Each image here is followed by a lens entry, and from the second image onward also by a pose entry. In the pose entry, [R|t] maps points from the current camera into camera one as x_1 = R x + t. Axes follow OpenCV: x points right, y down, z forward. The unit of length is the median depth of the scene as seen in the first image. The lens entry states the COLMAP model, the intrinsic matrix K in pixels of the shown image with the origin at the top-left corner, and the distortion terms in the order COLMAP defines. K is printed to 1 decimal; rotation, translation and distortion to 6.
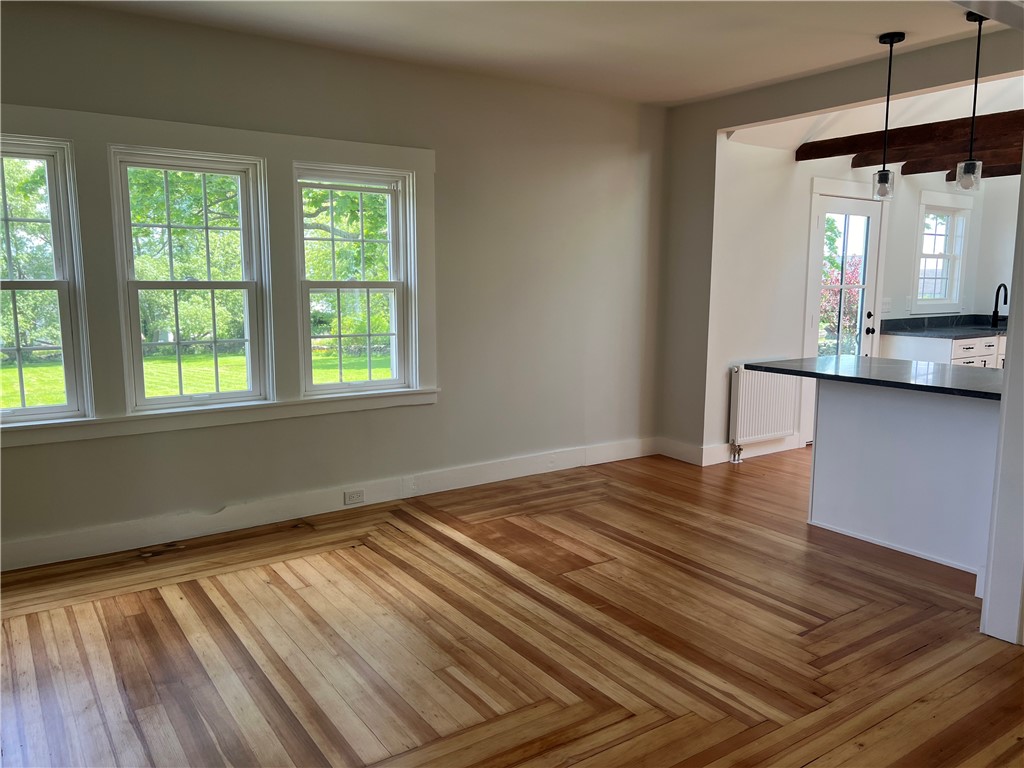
lens RADIAL K [[768.9, 0, 520.3], [0, 768.9, 391.3], [0, 0, 1]] dist [0.038999, -0.014647]
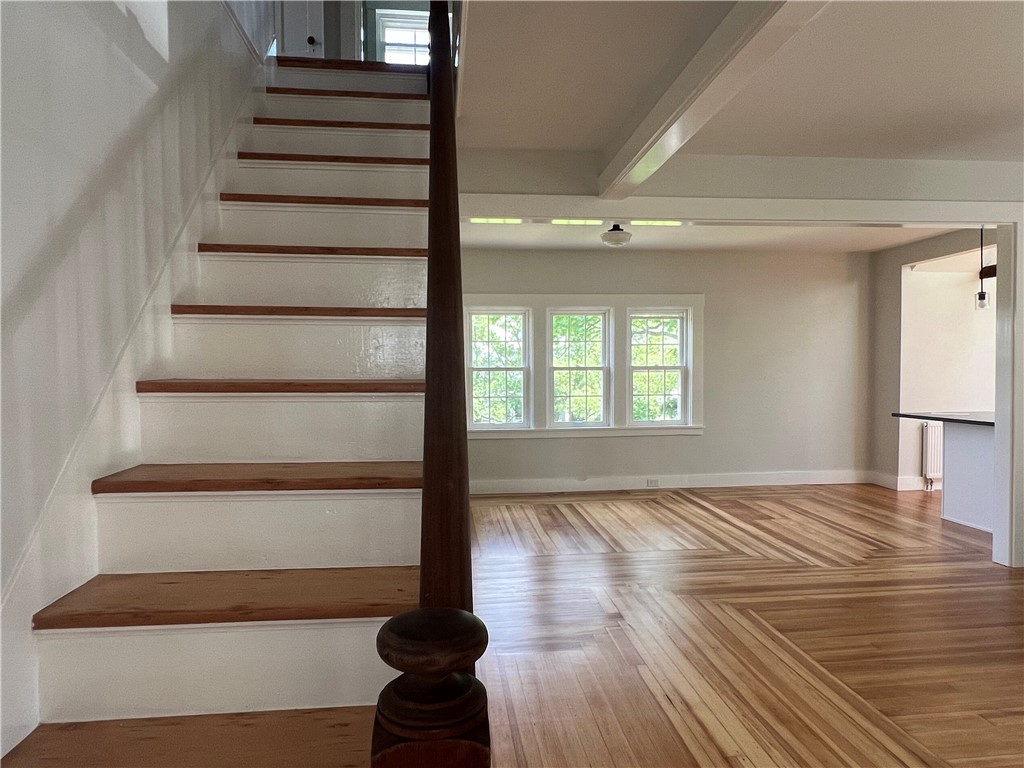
lens RADIAL K [[651.7, 0, 510.8], [0, 651.7, 387.4], [0, 0, 1]] dist [0.003795, -0.002770]
pose [[0.872827, 0.000554, -0.488029, 0.251350], [-0.060437, 0.992425, -0.106963, 0.100863], [0.484272, 0.122855, 0.866249, -0.547004]]
